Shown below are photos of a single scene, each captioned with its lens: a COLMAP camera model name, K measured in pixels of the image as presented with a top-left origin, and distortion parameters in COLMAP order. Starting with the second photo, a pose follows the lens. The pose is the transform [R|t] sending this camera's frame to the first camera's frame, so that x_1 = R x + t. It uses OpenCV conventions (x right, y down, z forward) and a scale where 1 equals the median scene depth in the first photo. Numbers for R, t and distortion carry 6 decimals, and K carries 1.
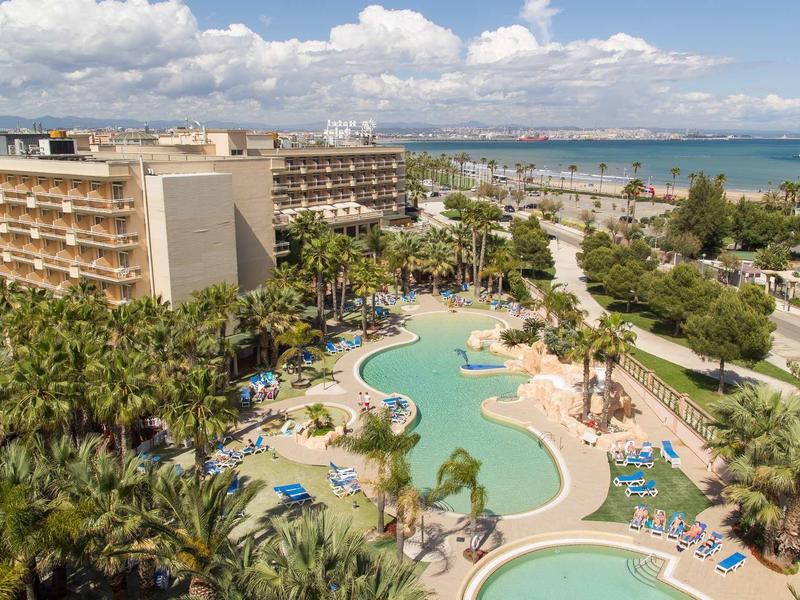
lens RADIAL K [[710.1, 0, 400.0], [0, 710.1, 300.0], [0, 0, 1]] dist [0.017575, -0.005608]
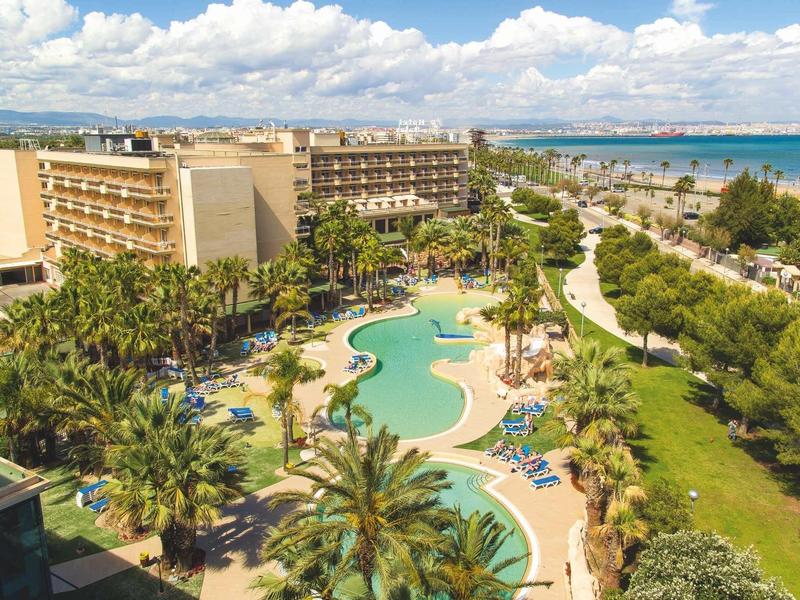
lens RADIAL K [[710.1, 0, 400.0], [0, 710.1, 300.0], [0, 0, 1]] dist [0.017575, -0.005608]
pose [[0.982481, 0.038183, -0.182409, 0.191862], [-0.037312, 0.999270, 0.008209, 0.023466], [0.182590, -0.001259, 0.983188, -0.115771]]
